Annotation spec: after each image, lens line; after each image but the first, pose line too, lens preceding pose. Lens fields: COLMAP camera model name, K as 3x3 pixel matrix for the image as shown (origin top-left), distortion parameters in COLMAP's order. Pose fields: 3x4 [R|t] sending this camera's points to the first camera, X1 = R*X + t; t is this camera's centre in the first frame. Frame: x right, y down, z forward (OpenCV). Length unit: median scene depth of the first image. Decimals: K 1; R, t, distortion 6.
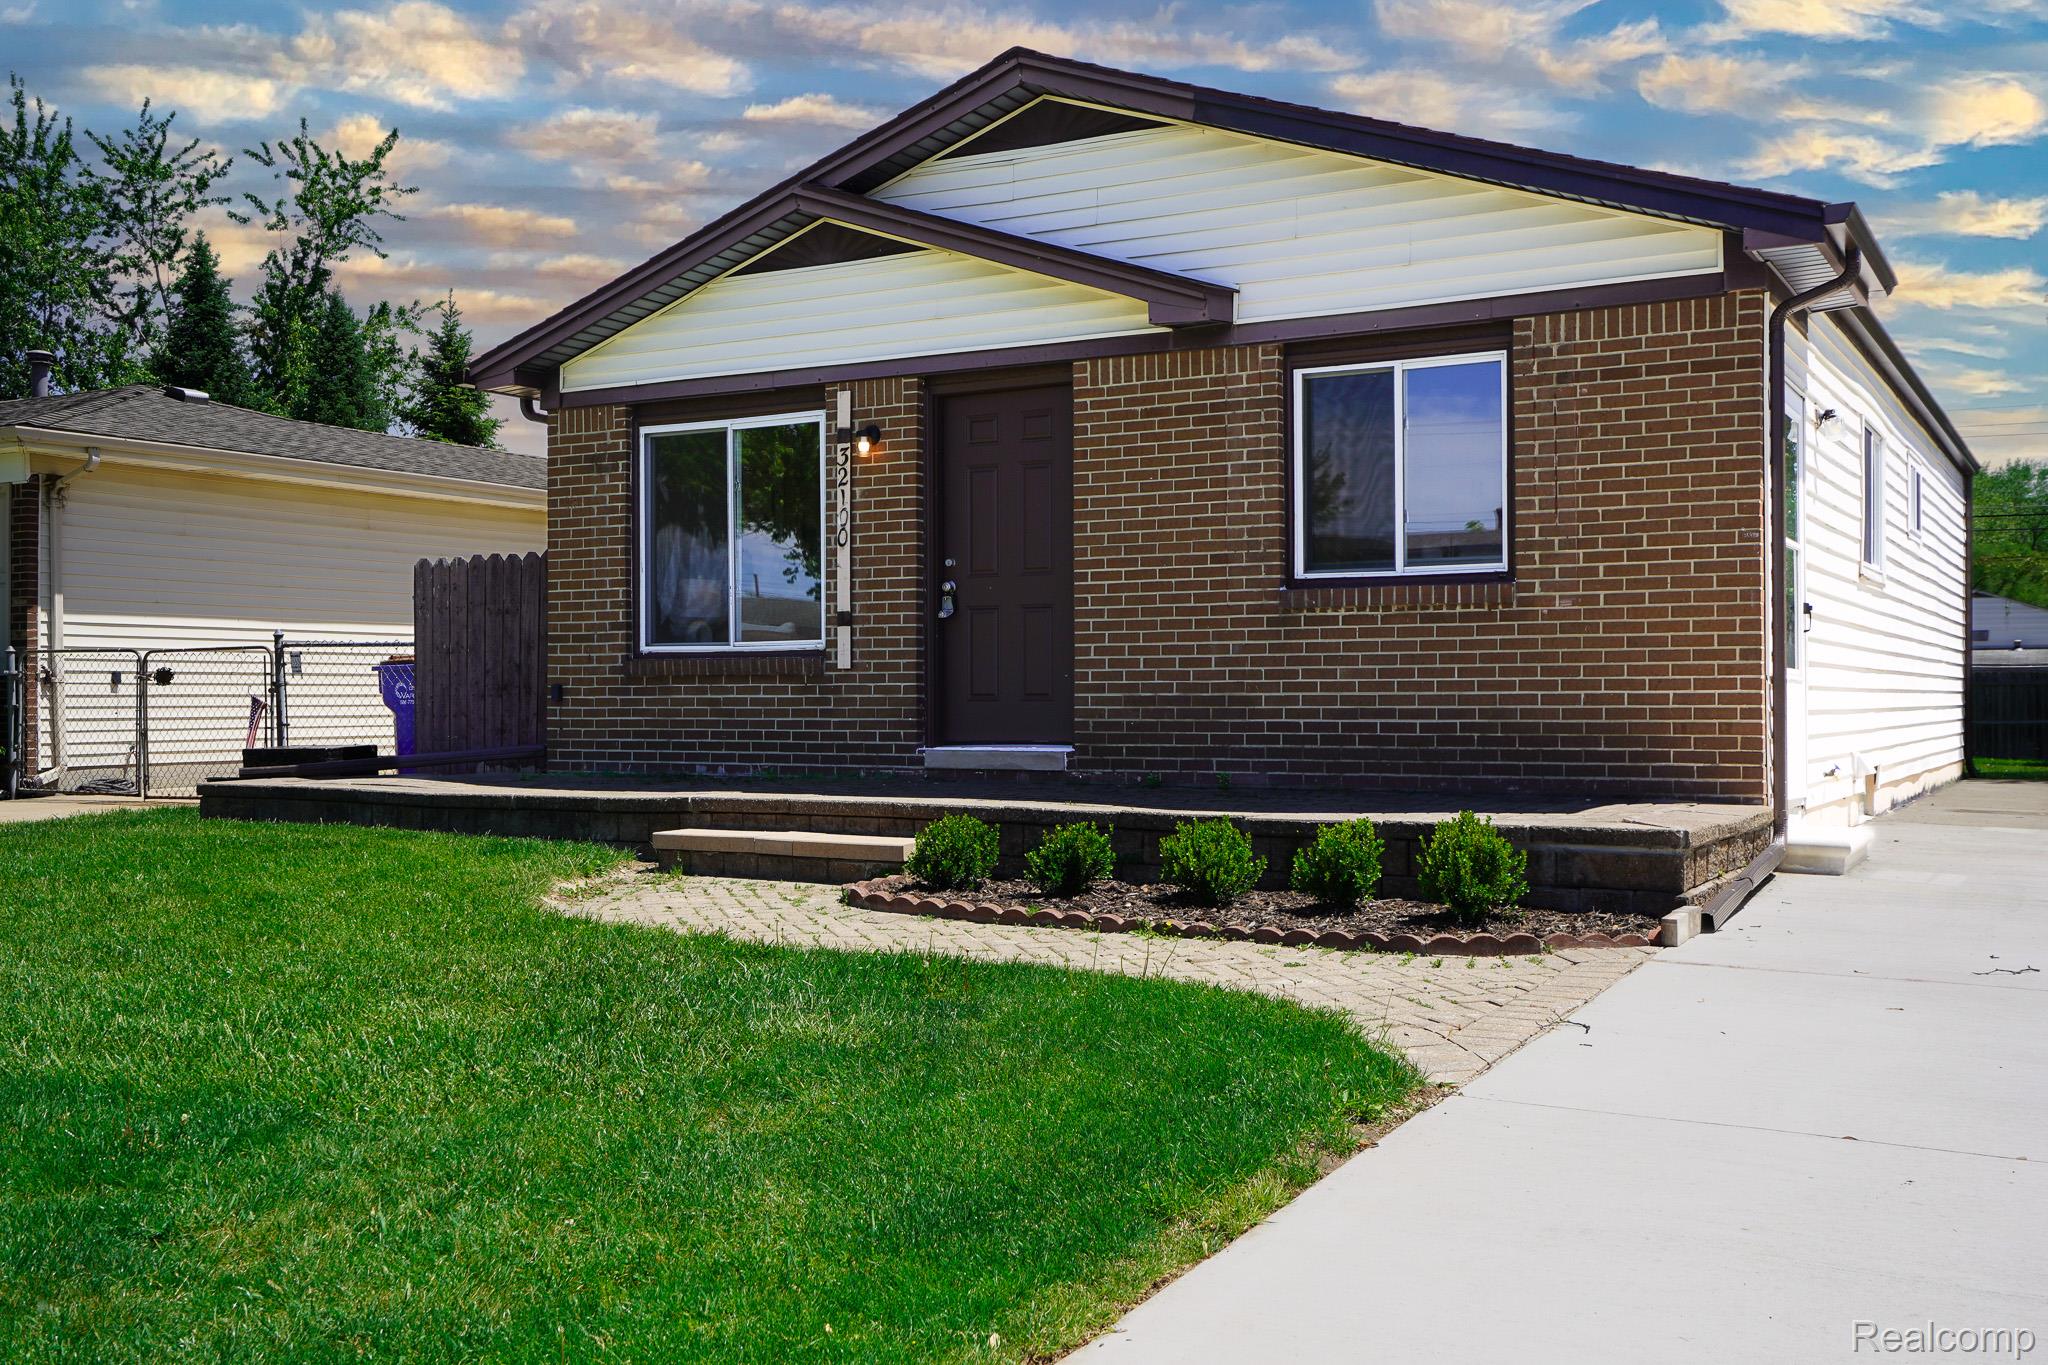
lens RADIAL K [[1995.5, 0, 1024.0], [0, 1995.5, 682.5], [0, 0, 1]] dist [0.006406, 0.005638]
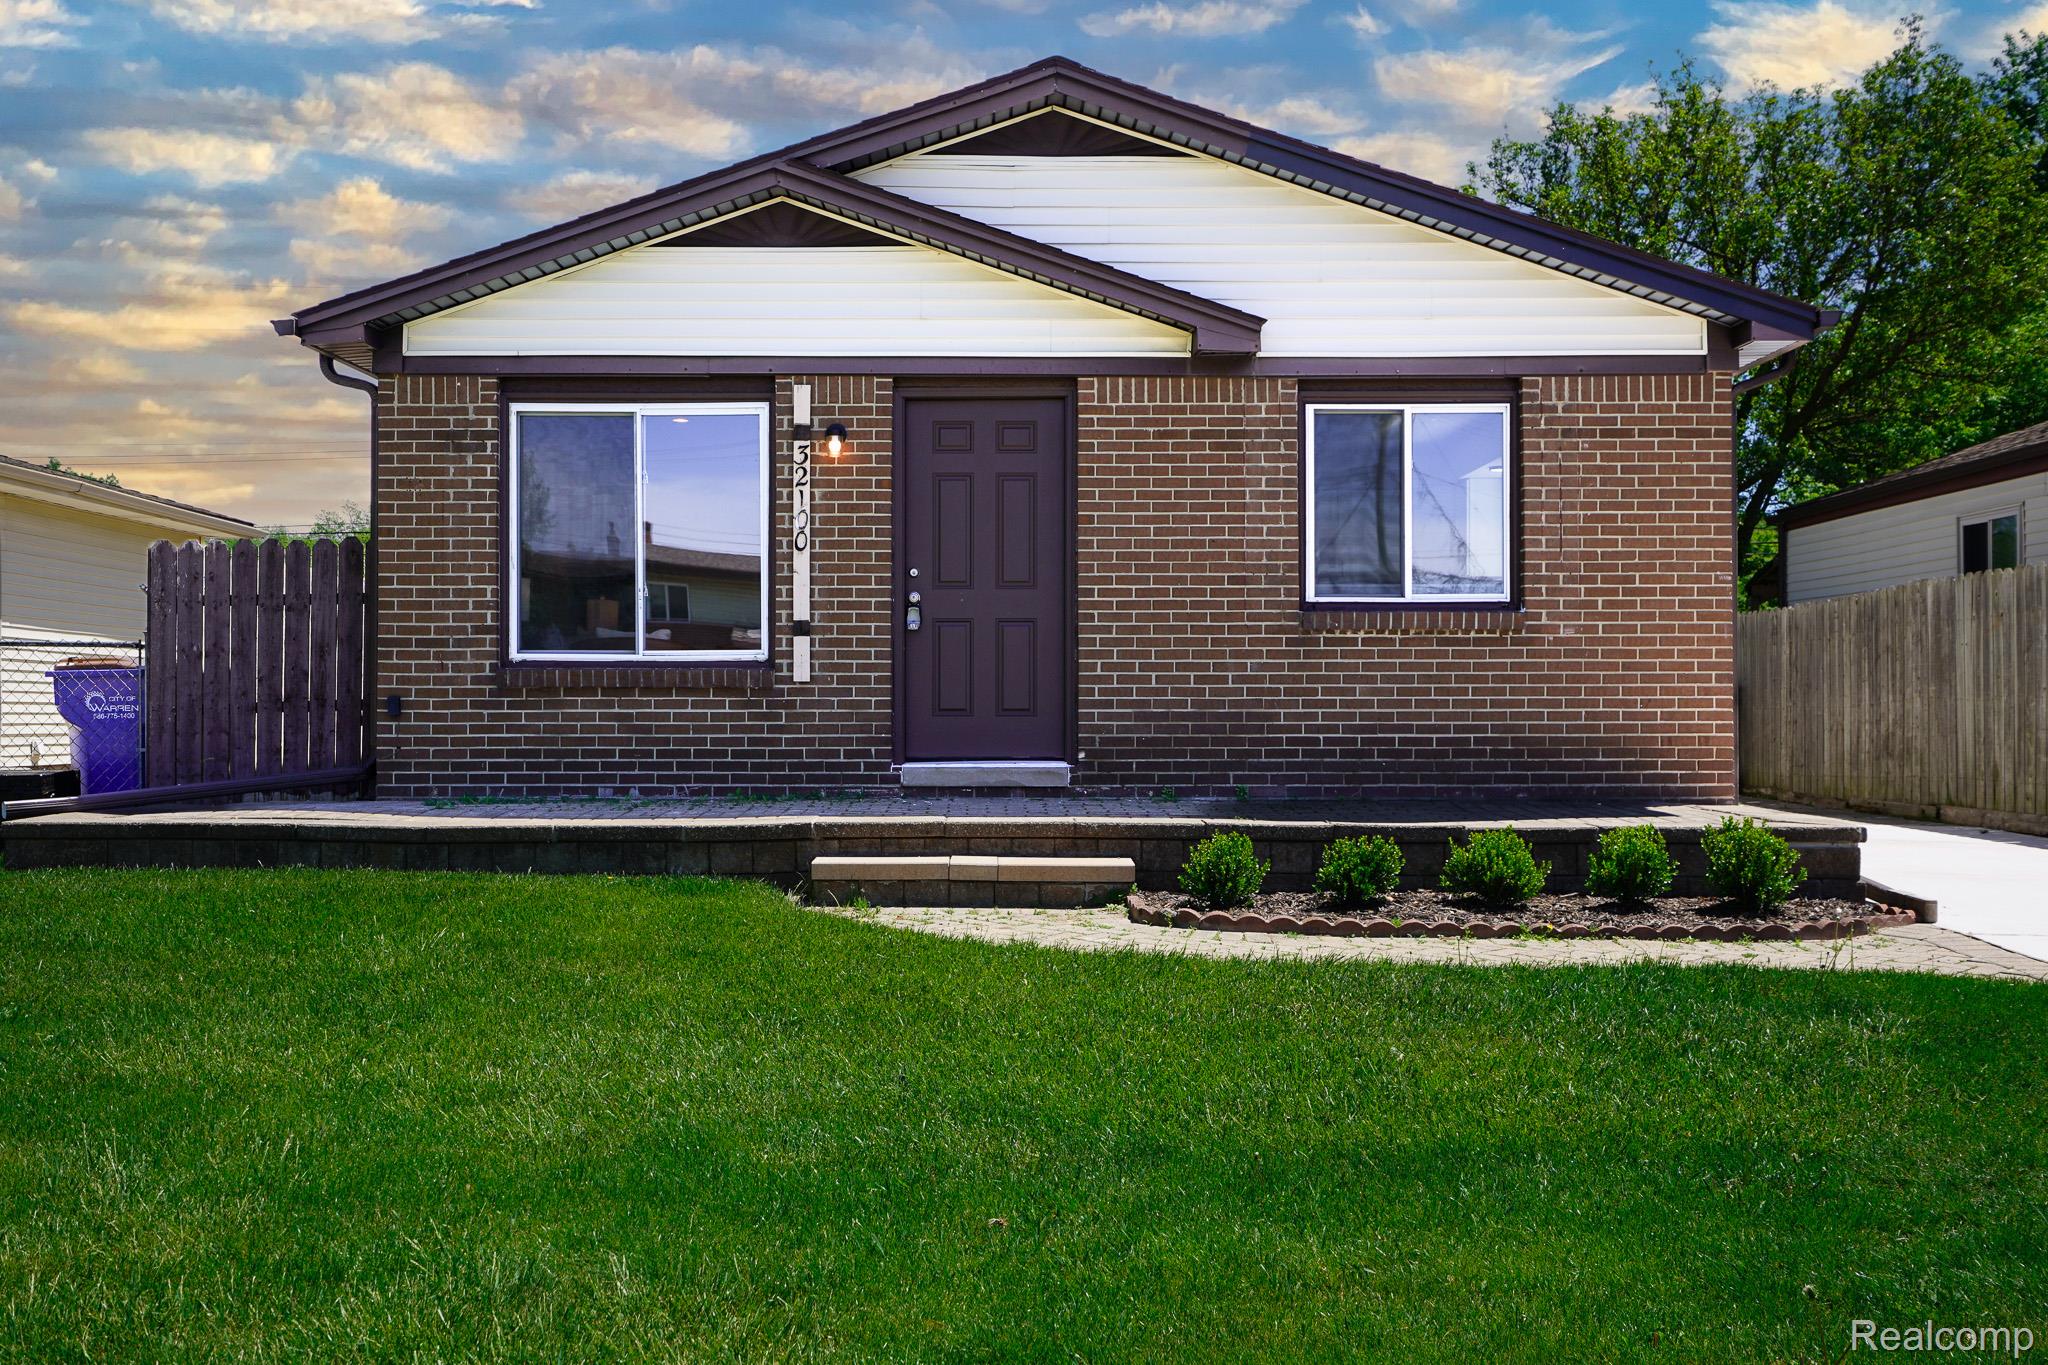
lens RADIAL K [[1995.5, 0, 1024.0], [0, 1995.5, 682.5], [0, 0, 1]] dist [0.006406, 0.005638]
pose [[0.870776, 0.008242, 0.491612, -0.503541], [-0.006362, 0.999965, -0.005496, -0.002204], [-0.491640, 0.001658, 0.870797, 0.147365]]
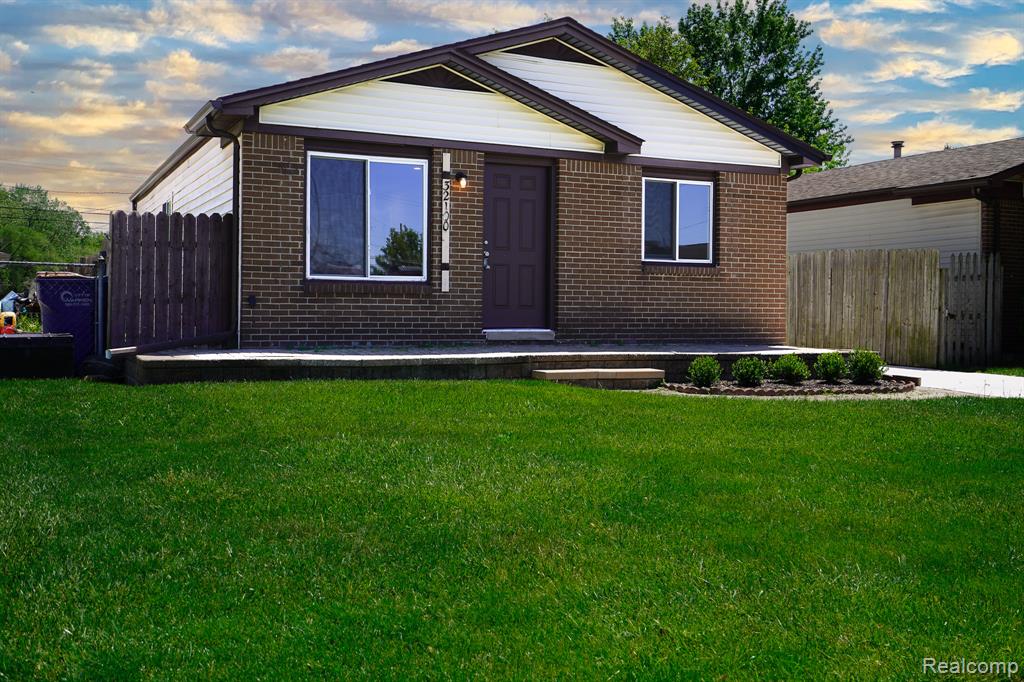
lens RADIAL K [[1020.7, 0, 513.5], [0, 1020.7, 307.0], [0, 0, 1]] dist [0.013712, 0.001312]
pose [[0.570309, 0.008873, 0.821383, -0.979432], [-0.017760, 0.999841, 0.001531, 0.006309], [-0.821238, -0.015461, 0.570376, 0.393314]]
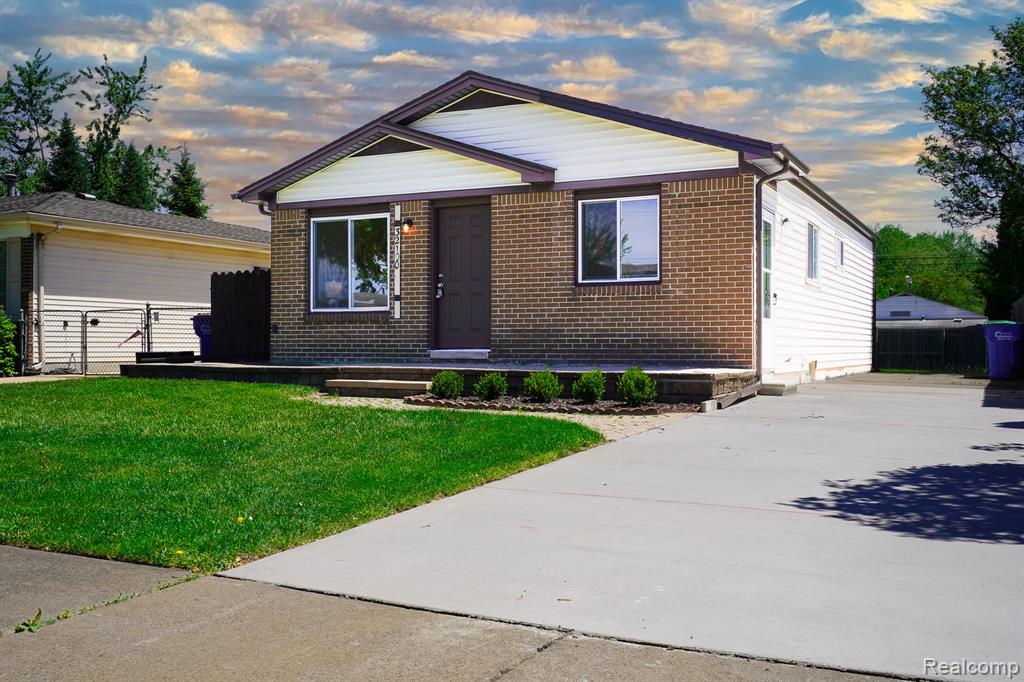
lens RADIAL K [[1022.9, 0, 512.0], [0, 1022.9, 341.0], [0, 0, 1]] dist [0.003976, 0.168834]
pose [[0.998671, 0.004527, 0.051348, -0.014953], [-0.004633, 0.999987, 0.001940, 0.019667], [-0.051339, -0.002176, 0.998679, -0.291303]]
